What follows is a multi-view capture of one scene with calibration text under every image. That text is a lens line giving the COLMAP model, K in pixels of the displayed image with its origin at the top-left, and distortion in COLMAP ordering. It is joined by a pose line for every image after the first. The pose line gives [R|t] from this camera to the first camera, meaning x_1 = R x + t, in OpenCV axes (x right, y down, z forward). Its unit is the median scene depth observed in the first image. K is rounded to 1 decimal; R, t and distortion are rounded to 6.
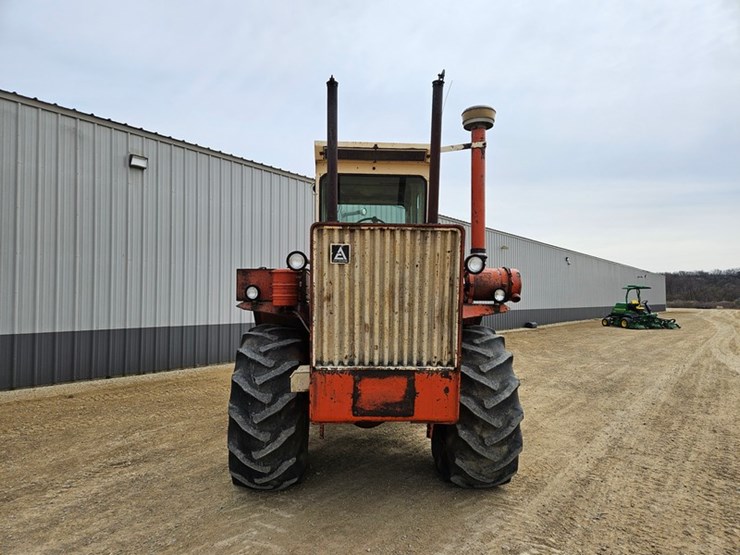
lens RADIAL K [[483.2, 0, 371.6], [0, 483.2, 272.3], [0, 0, 1]] dist [0.081214, -0.062998]
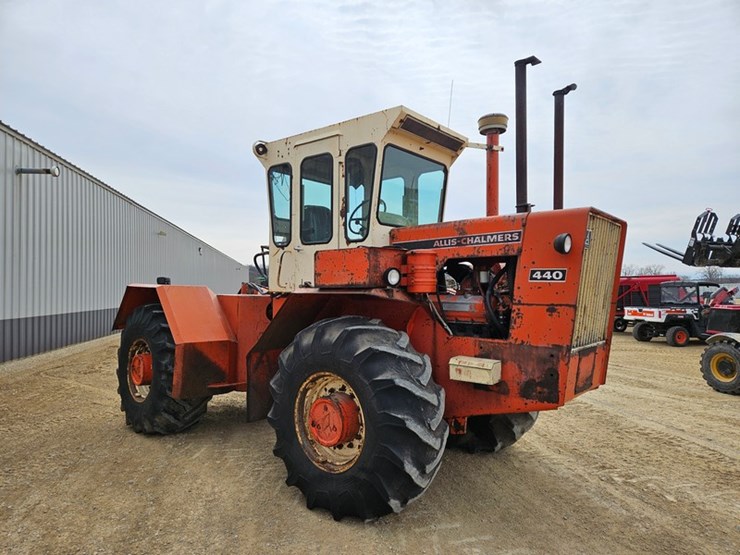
lens RADIAL K [[484.7, 0, 370.0], [0, 484.7, 277.5], [0, 0, 1]] dist [0.084708, -0.064385]
pose [[0.681142, 0.009760, 0.732086, -0.912411], [-0.031050, 0.999397, 0.015566, 0.035448], [-0.731492, -0.033334, 0.681034, 0.504492]]
